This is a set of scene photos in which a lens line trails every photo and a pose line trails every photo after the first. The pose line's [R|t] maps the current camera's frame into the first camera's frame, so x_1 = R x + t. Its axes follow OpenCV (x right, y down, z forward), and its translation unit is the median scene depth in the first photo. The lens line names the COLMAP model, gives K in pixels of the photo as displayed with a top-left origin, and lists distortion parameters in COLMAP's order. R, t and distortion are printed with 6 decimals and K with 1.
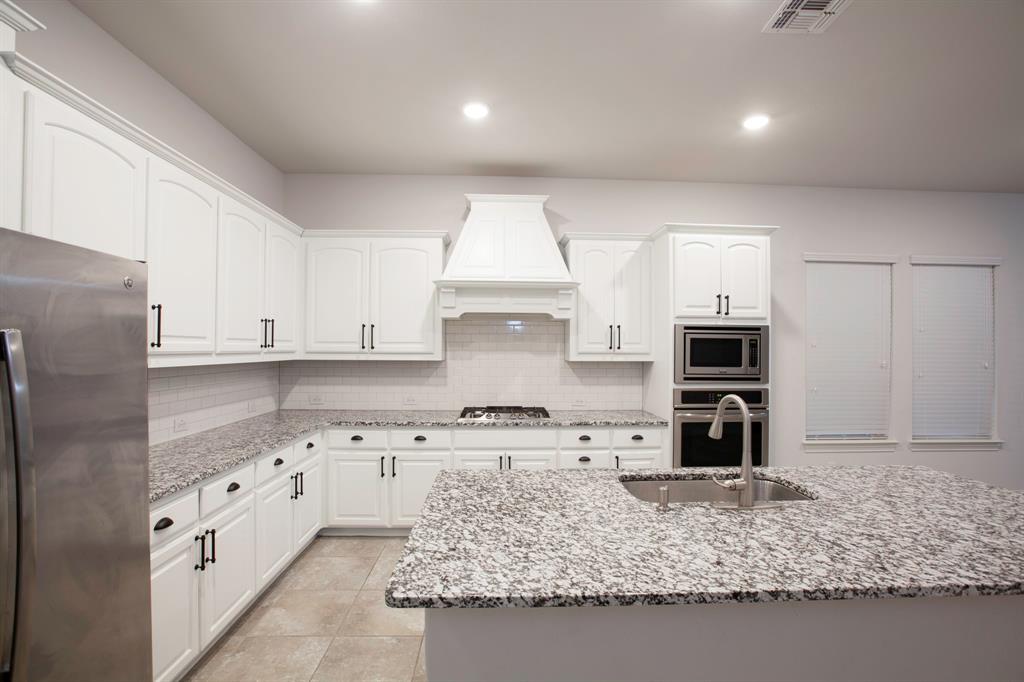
lens RADIAL K [[464.2, 0, 518.6], [0, 464.2, 345.7], [0, 0, 1]] dist [-0.037303, 0.009477]
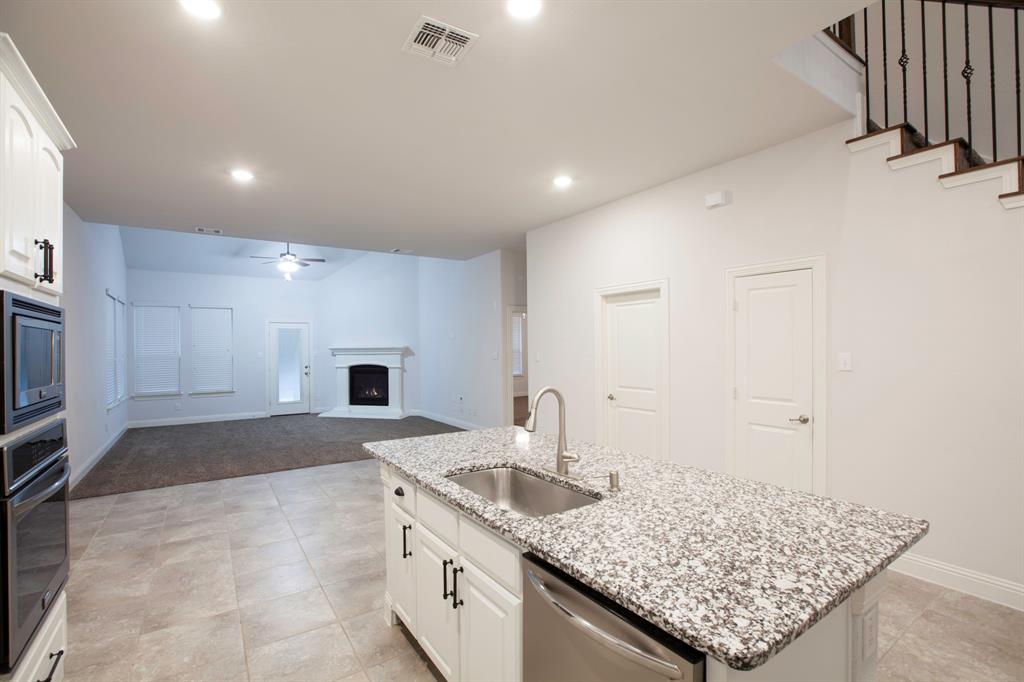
lens RADIAL K [[464.2, 0, 510.2], [0, 464.2, 344.8], [0, 0, 1]] dist [-0.037303, 0.009477]
pose [[-0.521748, 0.003913, 0.853091, -0.235093], [-0.000023, 0.999989, -0.004601, 0.003053], [-0.853100, -0.002420, -0.521742, 0.824442]]
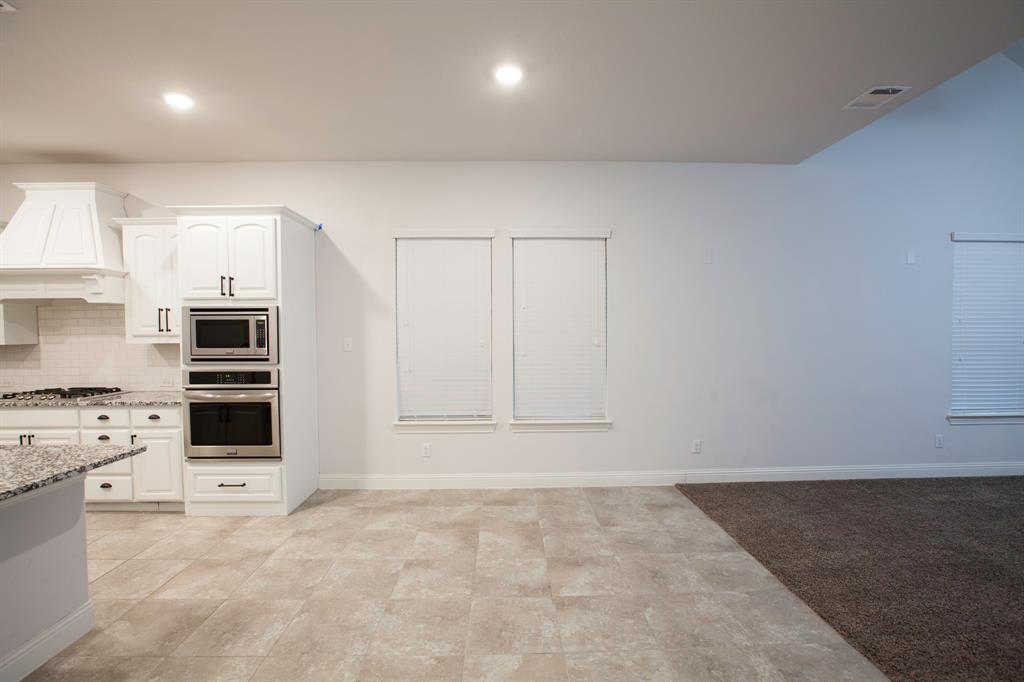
lens RADIAL K [[464.2, 0, 512.1], [0, 464.2, 346.9], [0, 0, 1]] dist [-0.037303, 0.009477]
pose [[0.999560, -0.011567, -0.027299, 1.093324], [0.012800, 0.998884, 0.045466, 0.005791], [0.026743, -0.045796, 0.998593, 0.013552]]
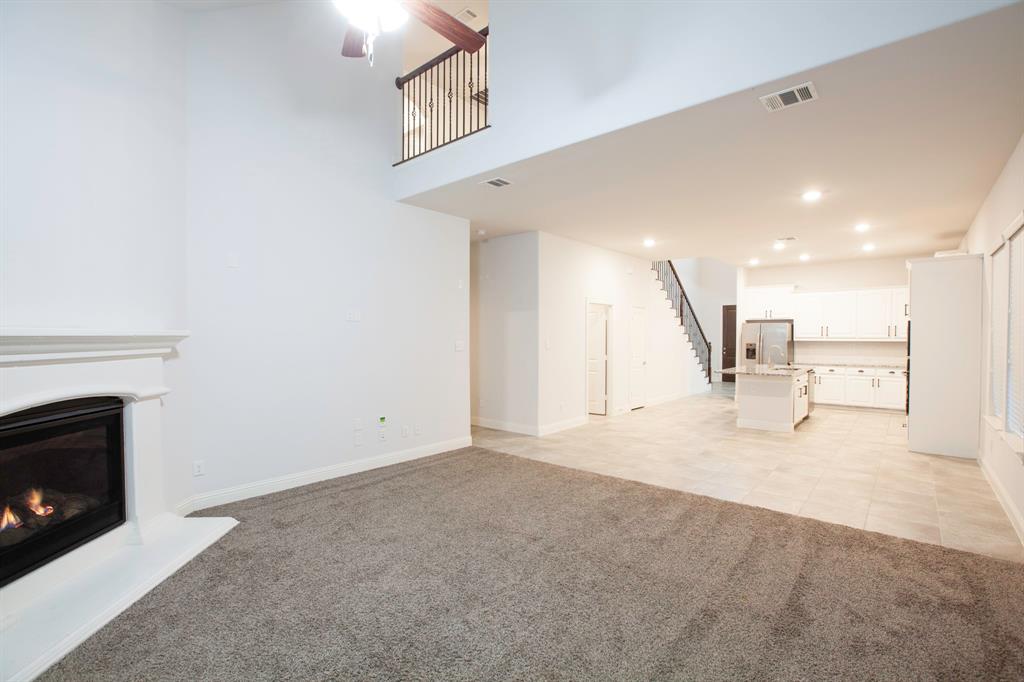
lens RADIAL K [[464.2, 0, 518.2], [0, 464.2, 342.9], [0, 0, 1]] dist [-0.037303, 0.009477]
pose [[-0.686048, 0.003772, -0.727547, 2.700195], [0.002798, 0.999993, 0.002546, 0.027433], [0.727551, -0.000290, -0.686054, 1.107013]]
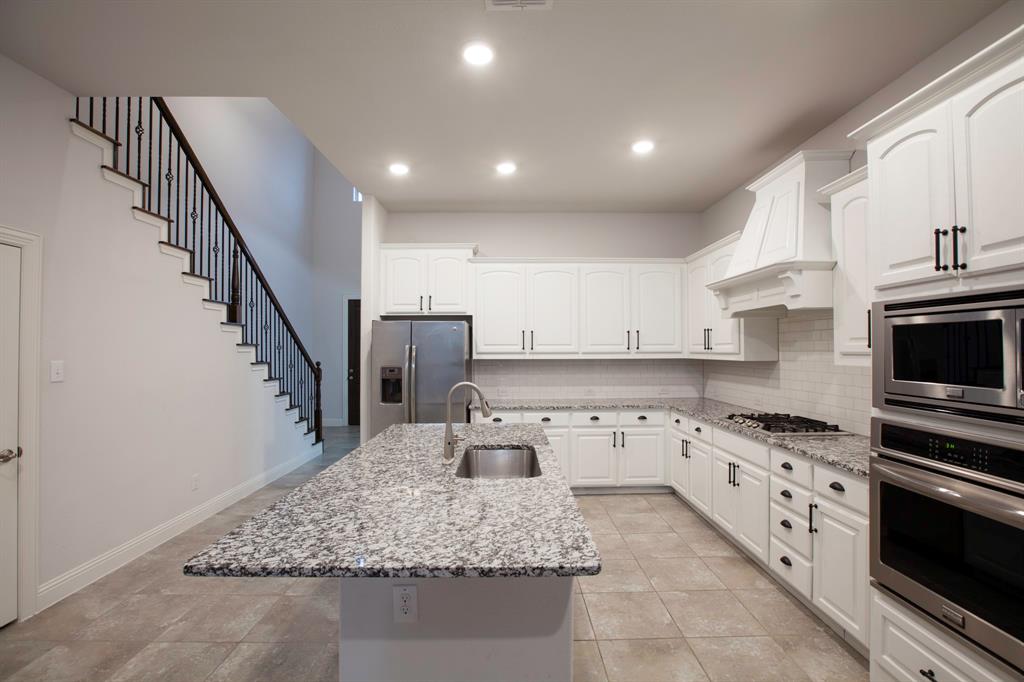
lens RADIAL K [[464.2, 0, 513.8], [0, 464.2, 343.8], [0, 0, 1]] dist [-0.037303, 0.009477]
pose [[-0.032021, -0.019109, -0.999305, 0.907344], [0.013156, 0.999723, -0.019539, 0.008547], [0.999401, -0.013773, -0.031761, 0.580255]]
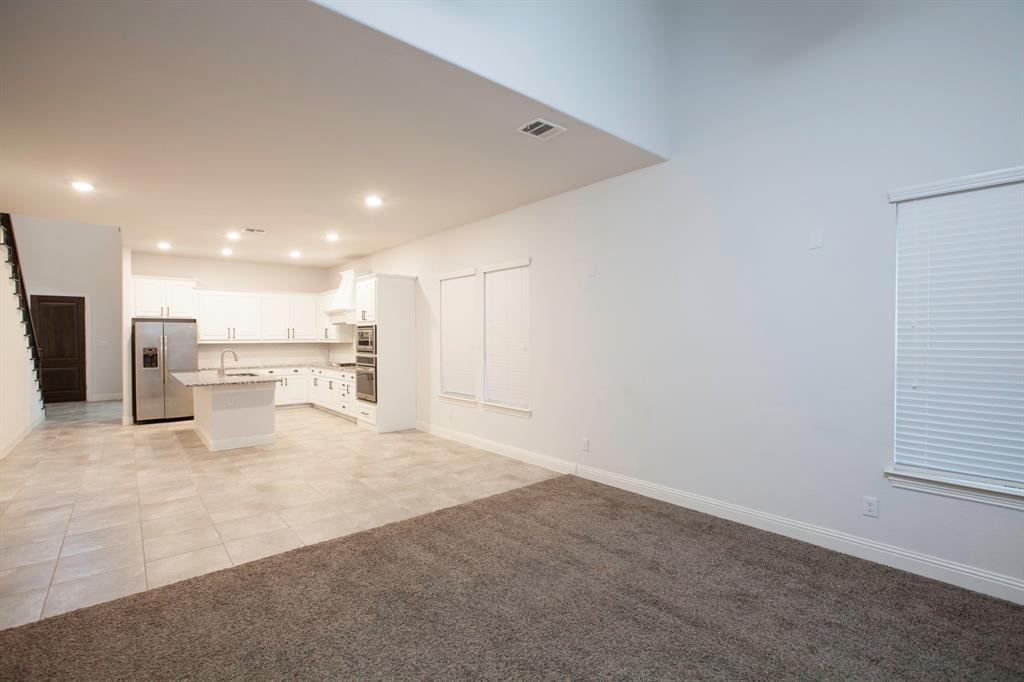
lens RADIAL K [[464.2, 0, 507.2], [0, 464.2, 346.4], [0, 0, 1]] dist [-0.037303, 0.009477]
pose [[0.607245, 0.007153, -0.794482, 2.478330], [0.015290, 0.999669, 0.020688, 0.015820], [0.794367, -0.024710, 0.606935, 0.248874]]
